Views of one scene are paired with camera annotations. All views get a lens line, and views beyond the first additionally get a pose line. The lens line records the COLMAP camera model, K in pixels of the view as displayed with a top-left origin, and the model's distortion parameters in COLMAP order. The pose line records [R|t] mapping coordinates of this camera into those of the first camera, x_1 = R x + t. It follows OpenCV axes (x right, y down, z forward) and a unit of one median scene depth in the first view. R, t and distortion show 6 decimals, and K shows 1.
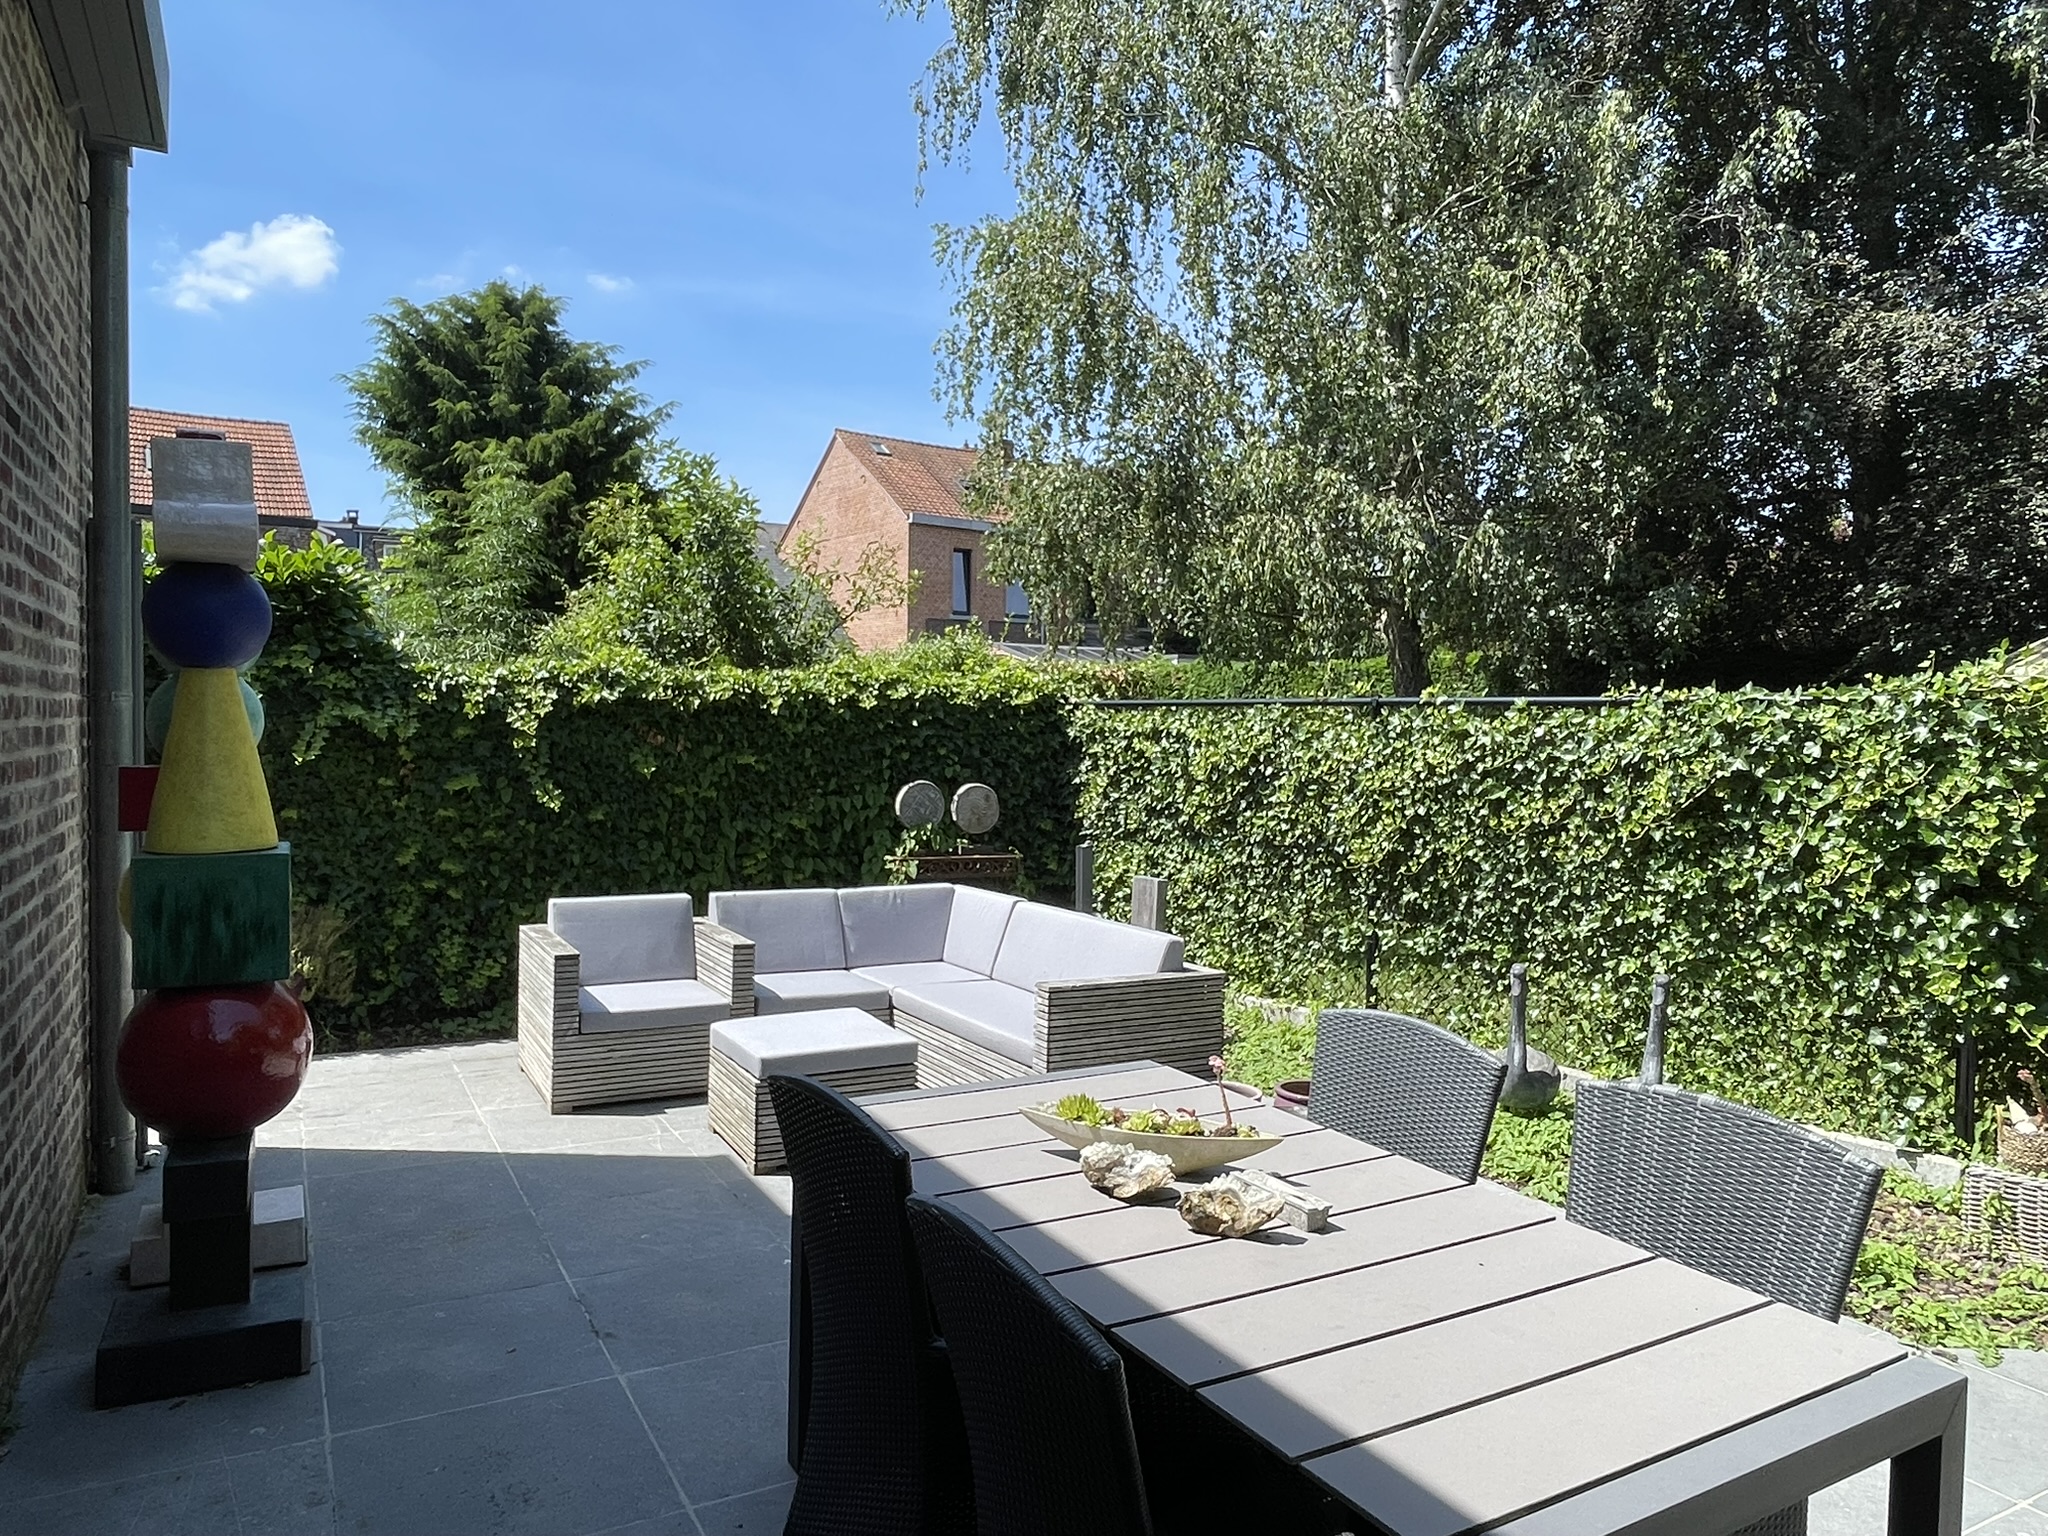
lens RADIAL K [[1356.7, 0, 1031.1], [0, 1356.7, 745.9], [0, 0, 1]] dist [0.000362, -0.001358]
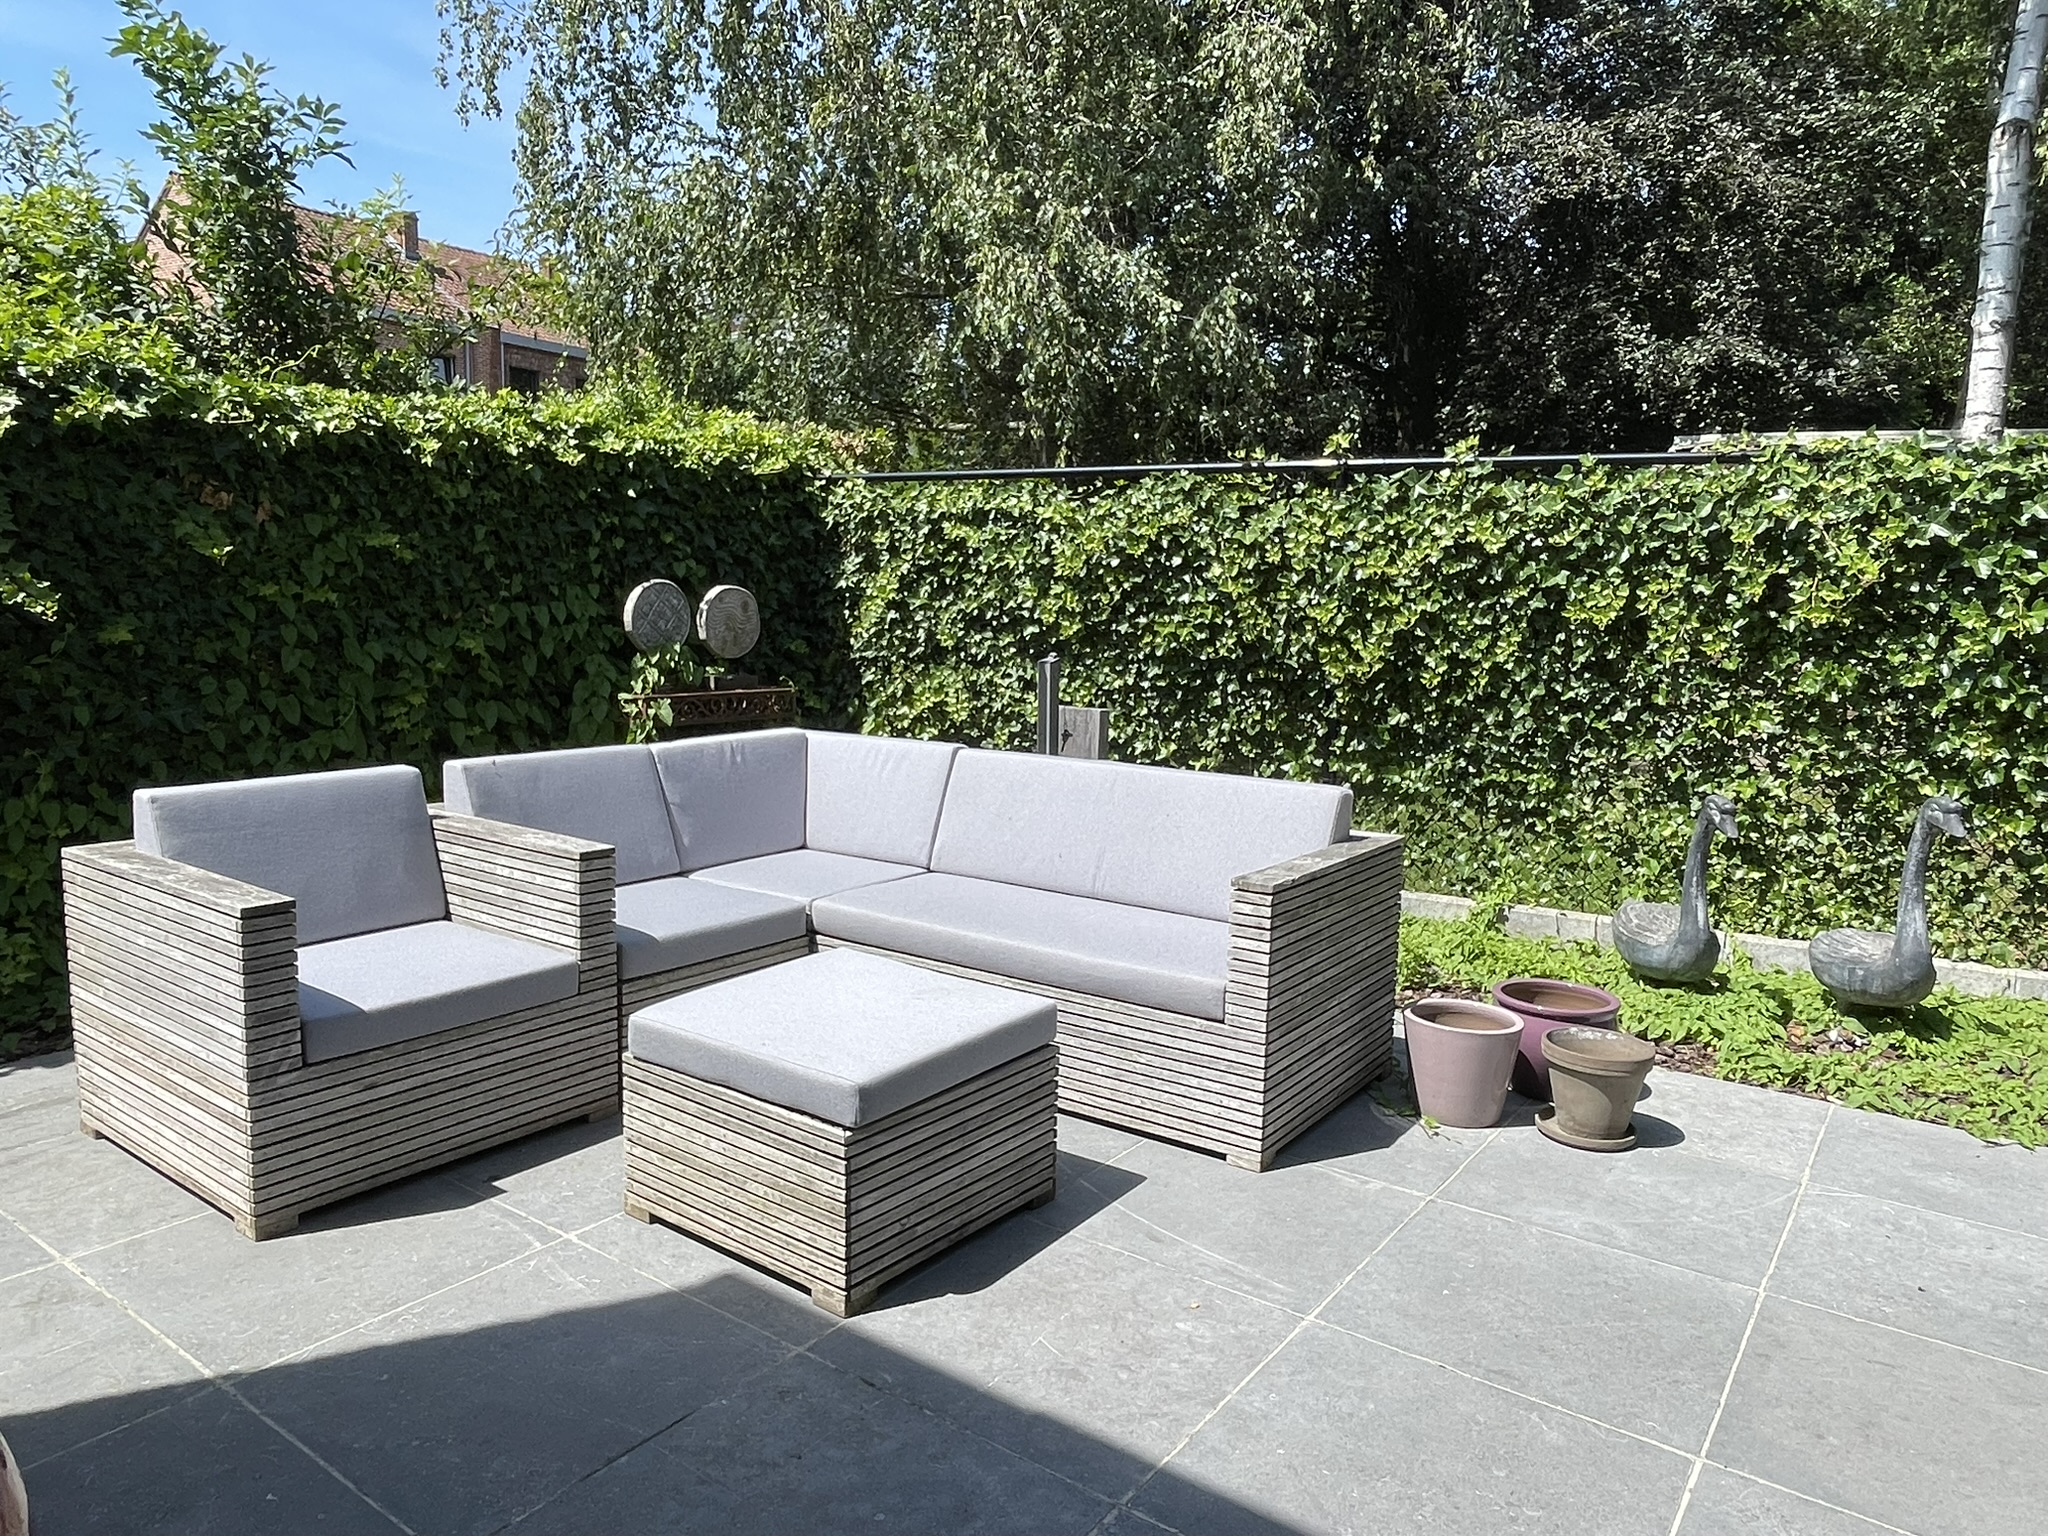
lens RADIAL K [[1356.7, 0, 1021.4], [0, 1356.7, 758.5], [0, 0, 1]] dist [0.000362, -0.001358]
pose [[0.911264, -0.051839, 0.408547, -0.243510], [0.001262, 0.992393, 0.123106, 0.039125], [-0.411821, -0.111666, 0.904397, 0.397300]]
